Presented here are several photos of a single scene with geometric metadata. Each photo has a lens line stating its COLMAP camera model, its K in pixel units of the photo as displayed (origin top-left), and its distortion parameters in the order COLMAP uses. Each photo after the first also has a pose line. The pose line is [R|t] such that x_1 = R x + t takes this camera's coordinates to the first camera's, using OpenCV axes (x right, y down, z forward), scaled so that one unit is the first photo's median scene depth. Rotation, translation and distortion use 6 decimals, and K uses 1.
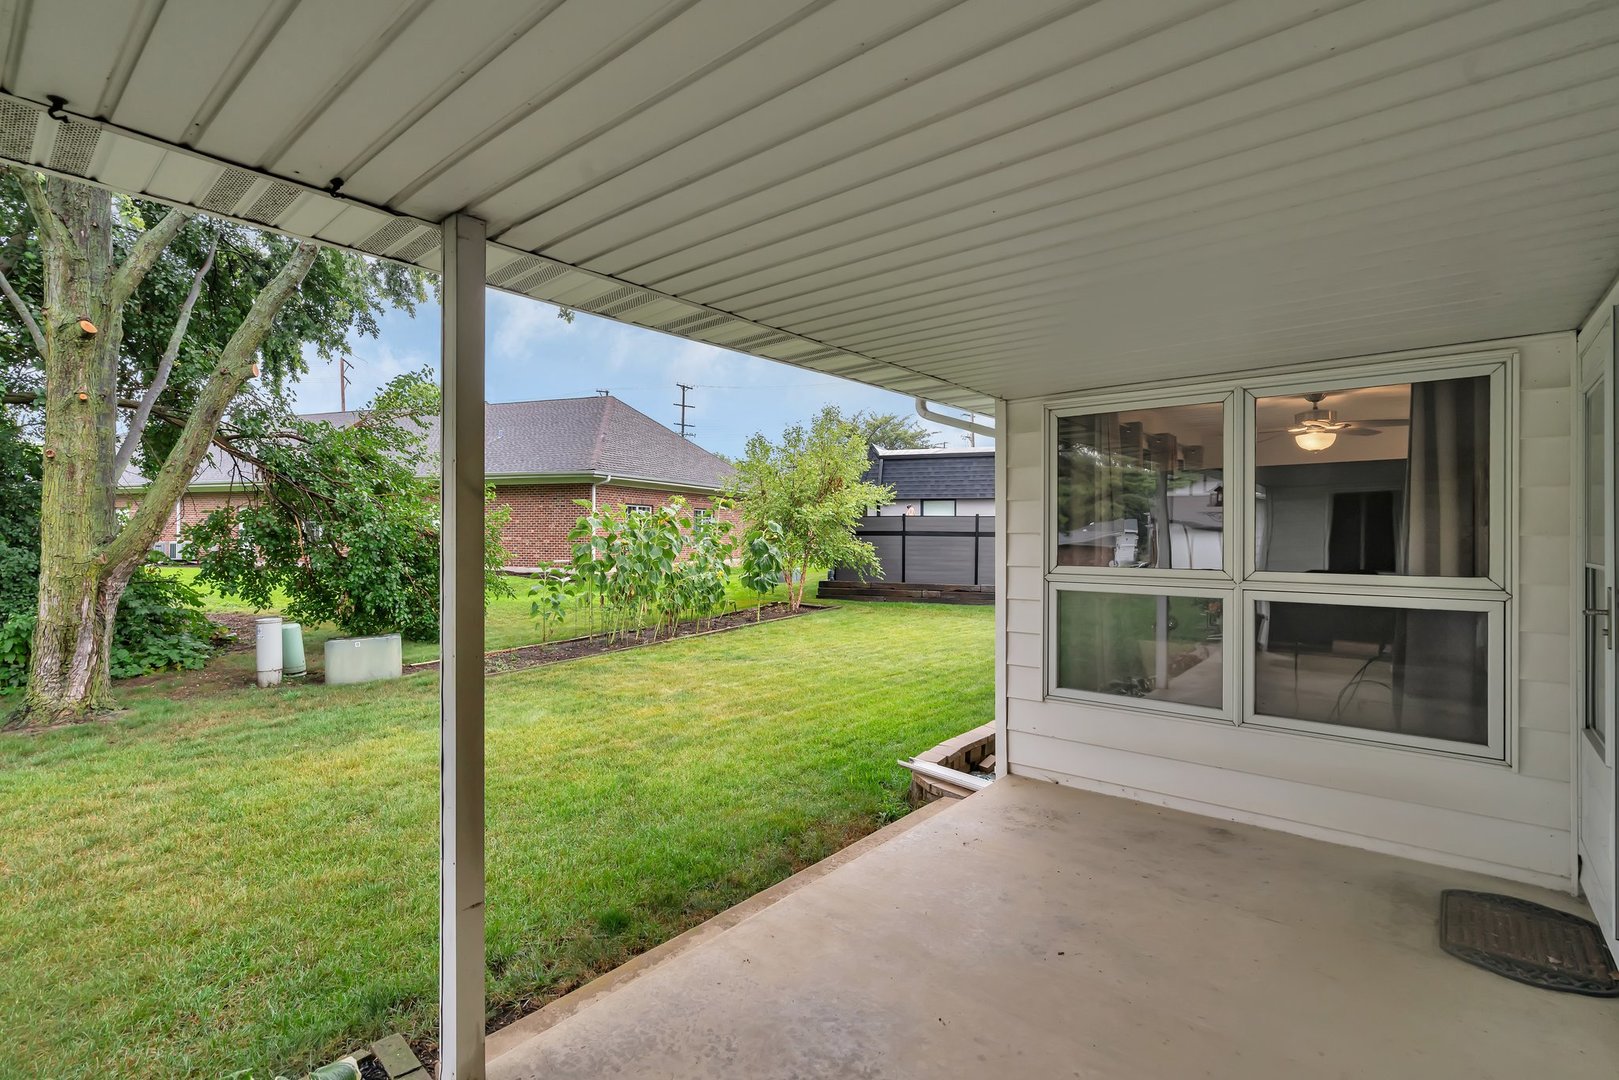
lens RADIAL K [[734.6, 0, 798.4], [0, 734.6, 541.7], [0, 0, 1]] dist [0.000528, 0.000106]
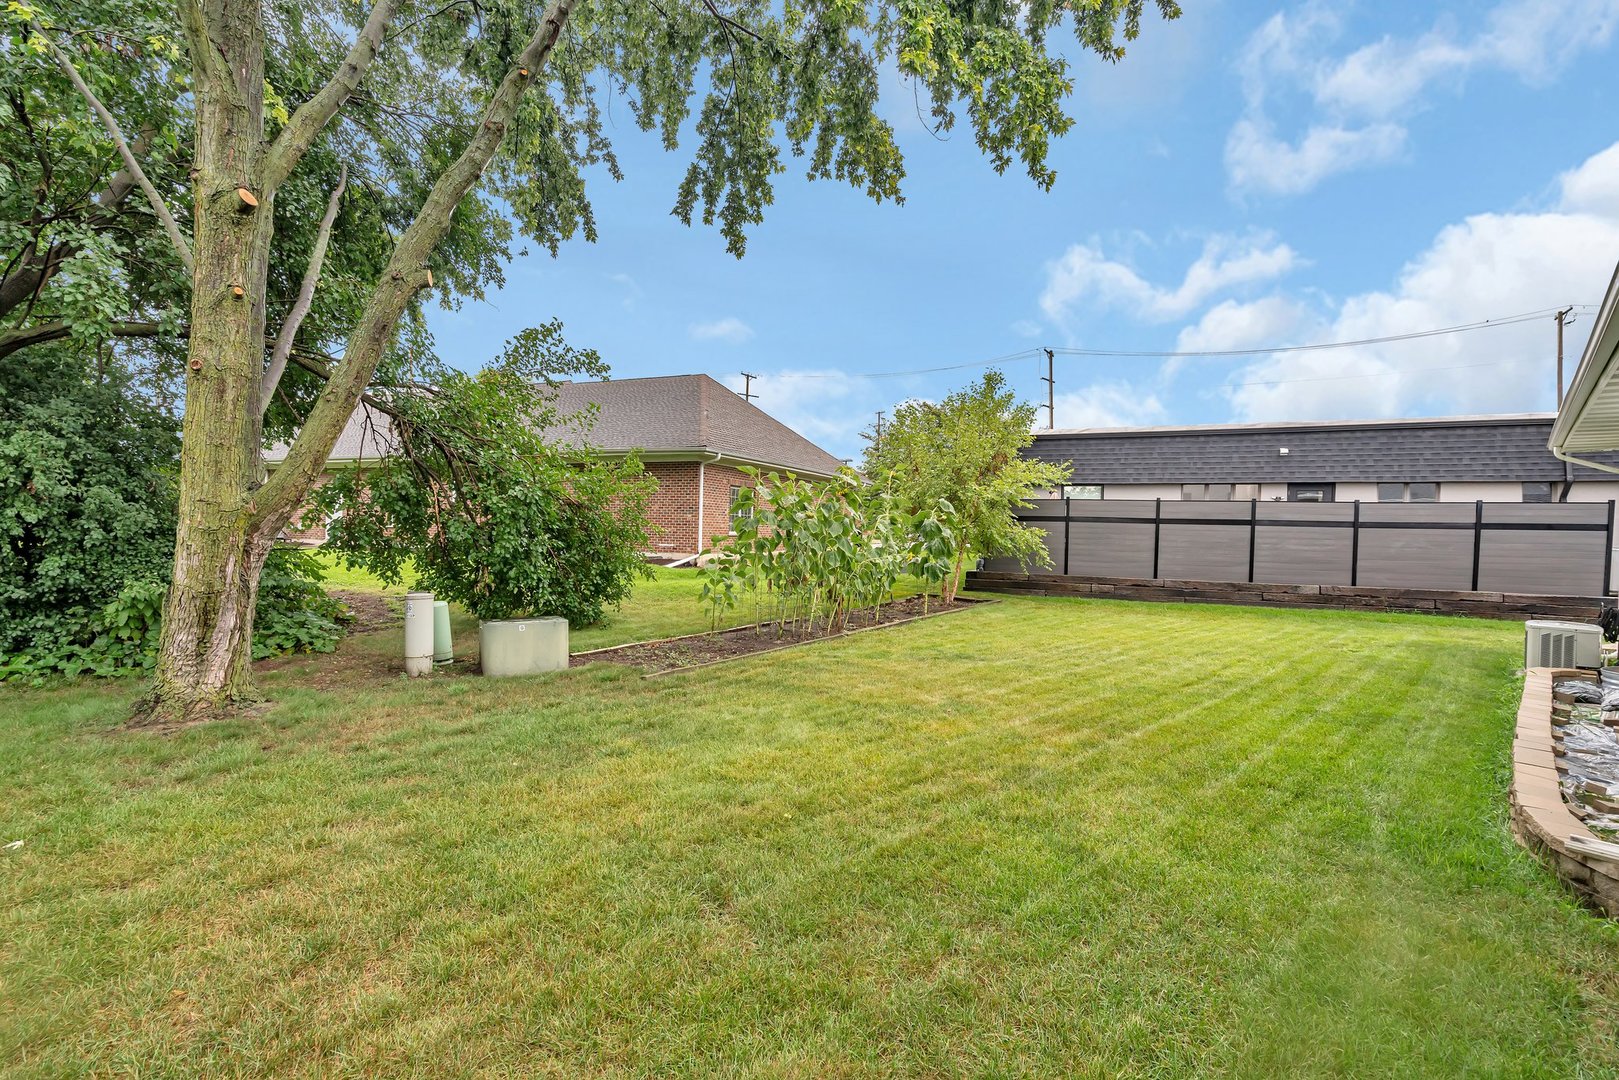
lens RADIAL K [[747.5, 0, 808.8], [0, 747.5, 534.0], [0, 0, 1]] dist [-0.000672, 0.000347]
pose [[0.998055, 0.018911, -0.059407, -0.213597], [-0.019116, 0.999813, -0.002881, 0.028760], [0.059342, 0.004011, 0.998230, 0.169641]]
